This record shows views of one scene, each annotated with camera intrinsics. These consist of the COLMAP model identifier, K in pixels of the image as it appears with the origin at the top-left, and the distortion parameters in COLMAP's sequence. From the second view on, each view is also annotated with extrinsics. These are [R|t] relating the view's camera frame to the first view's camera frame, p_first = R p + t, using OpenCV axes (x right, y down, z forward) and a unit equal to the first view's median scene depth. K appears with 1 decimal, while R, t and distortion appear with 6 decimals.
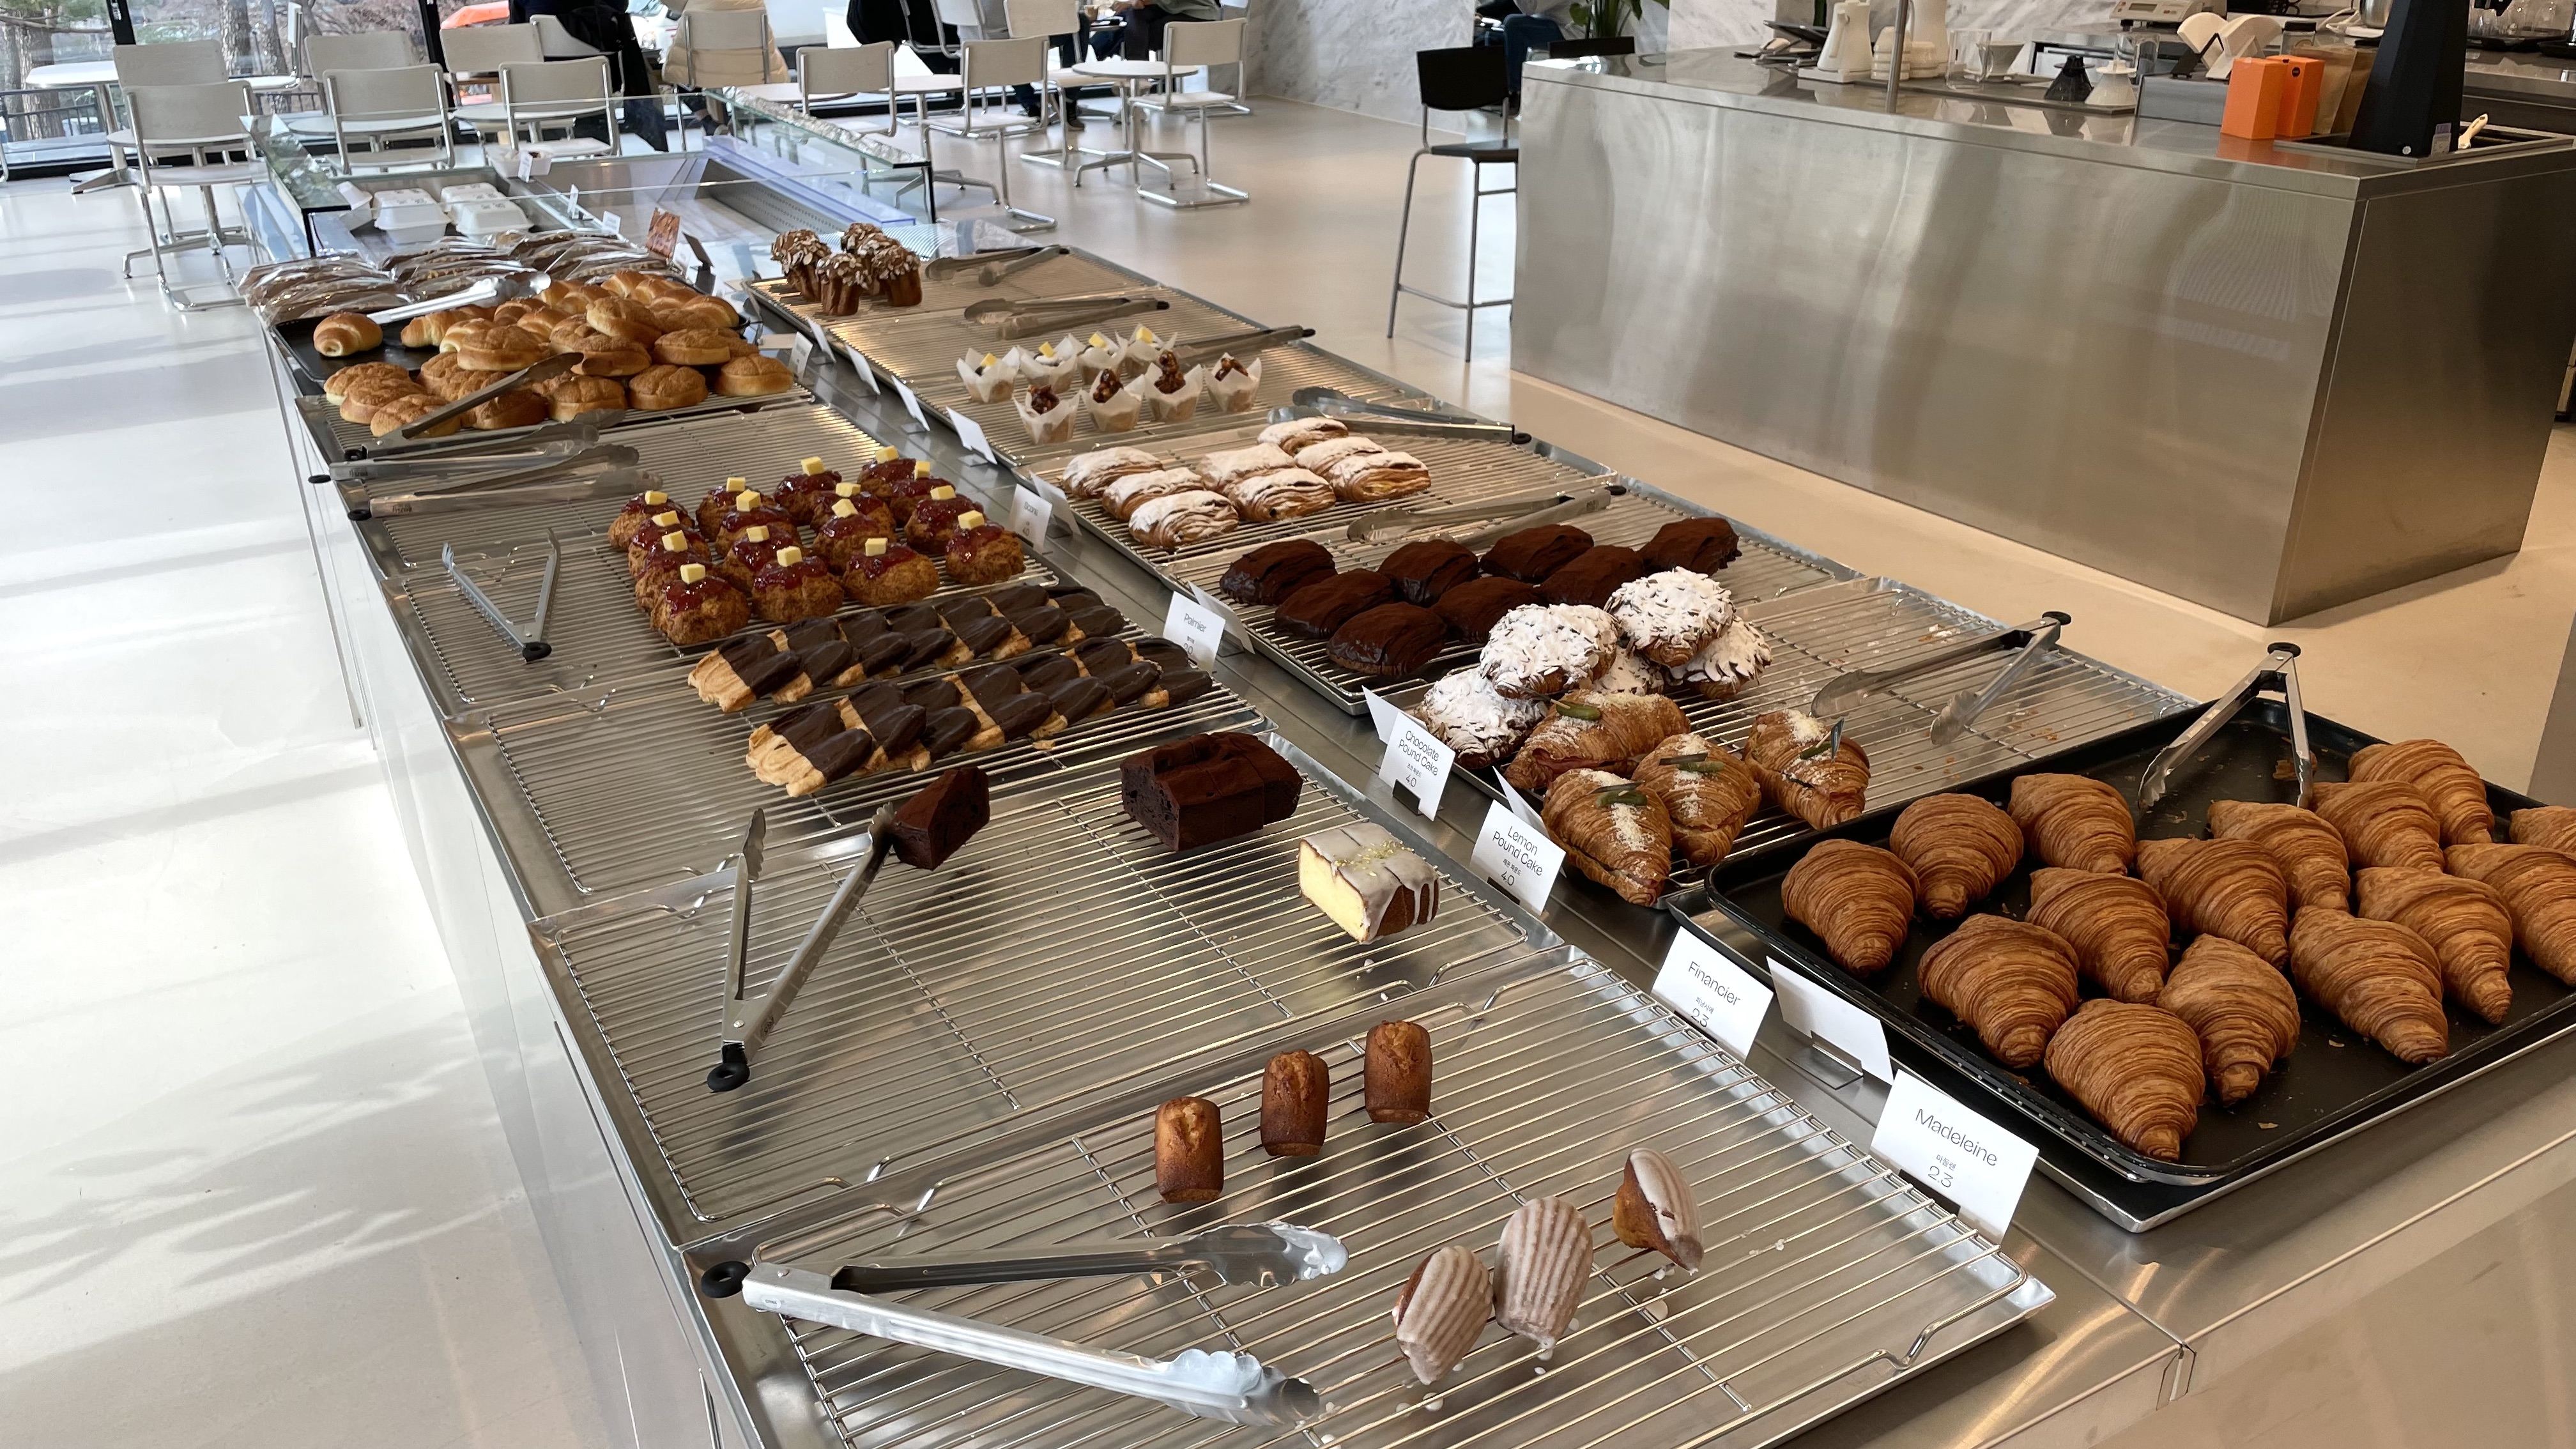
lens RADIAL K [[1891.0, 0, 1288.0], [0, 1891.0, 724.5], [0, 0, 1]] dist [0.099630, -0.140701]
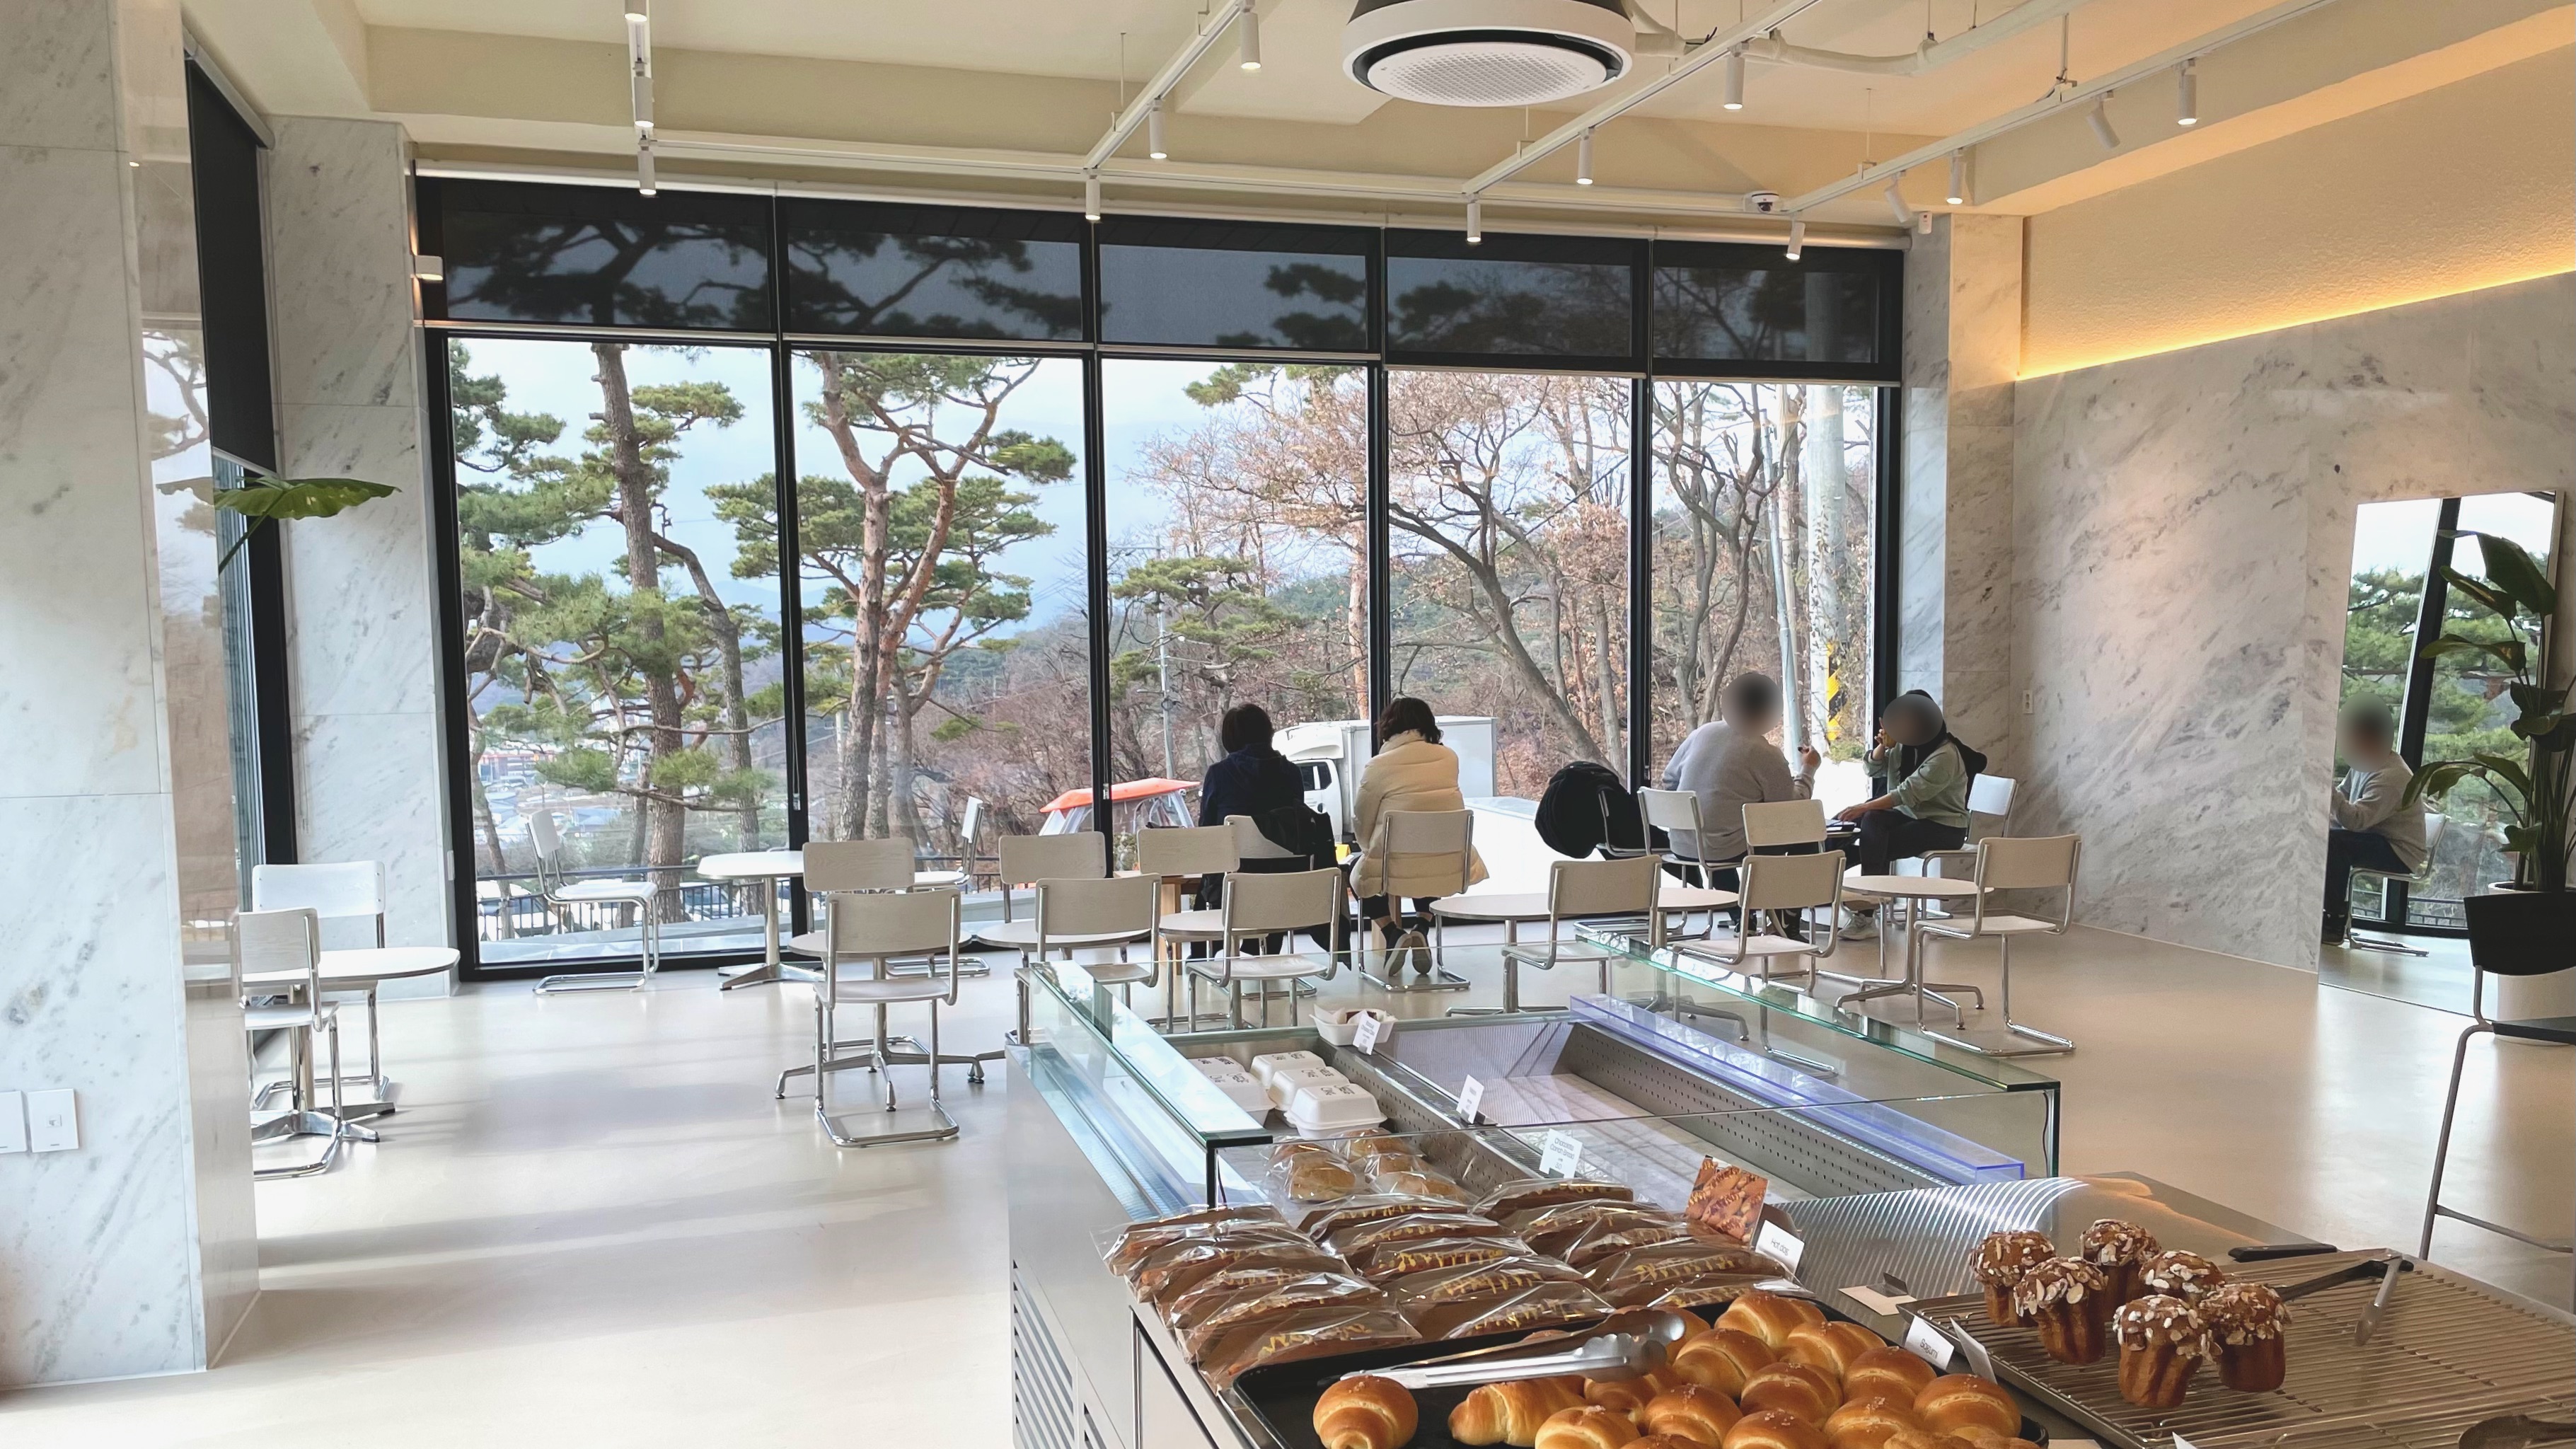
lens RADIAL K [[1891.0, 0, 1288.0], [0, 1891.0, 724.5], [0, 0, 1]] dist [0.099630, -0.140701]
pose [[0.978566, 0.012213, -0.205573, -0.206690], [-0.088555, 0.926187, -0.366517, -0.094885], [0.185923, 0.376866, 0.907417, 0.202119]]
